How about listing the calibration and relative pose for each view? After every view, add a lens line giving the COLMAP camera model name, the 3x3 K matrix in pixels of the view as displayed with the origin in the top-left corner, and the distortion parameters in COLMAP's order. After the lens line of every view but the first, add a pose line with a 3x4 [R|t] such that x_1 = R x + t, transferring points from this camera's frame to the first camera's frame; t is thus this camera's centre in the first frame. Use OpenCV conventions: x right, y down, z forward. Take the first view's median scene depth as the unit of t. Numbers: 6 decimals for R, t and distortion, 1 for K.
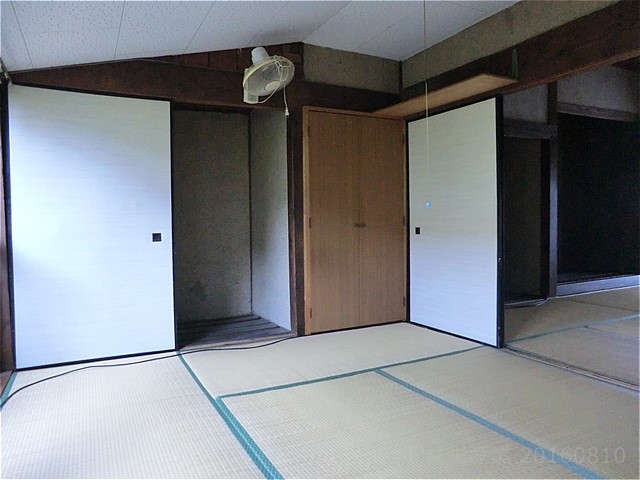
lens RADIAL K [[466.3, 0, 320.0], [0, 466.3, 240.0], [0, 0, 1]] dist [-0.086070, 0.088601]
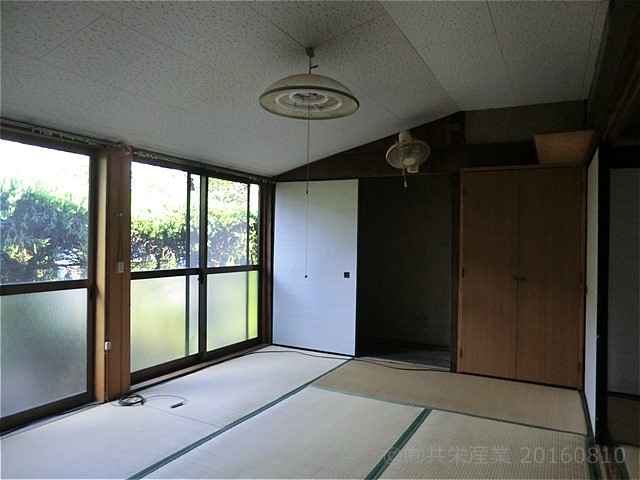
lens RADIAL K [[466.3, 0, 320.0], [0, 466.3, 240.0], [0, 0, 1]] dist [-0.086070, 0.088601]
pose [[0.579068, 0.026478, -0.814849, 0.763564], [-0.060216, 0.998132, -0.010358, -0.092798], [0.813053, 0.055065, 0.579580, 0.090620]]
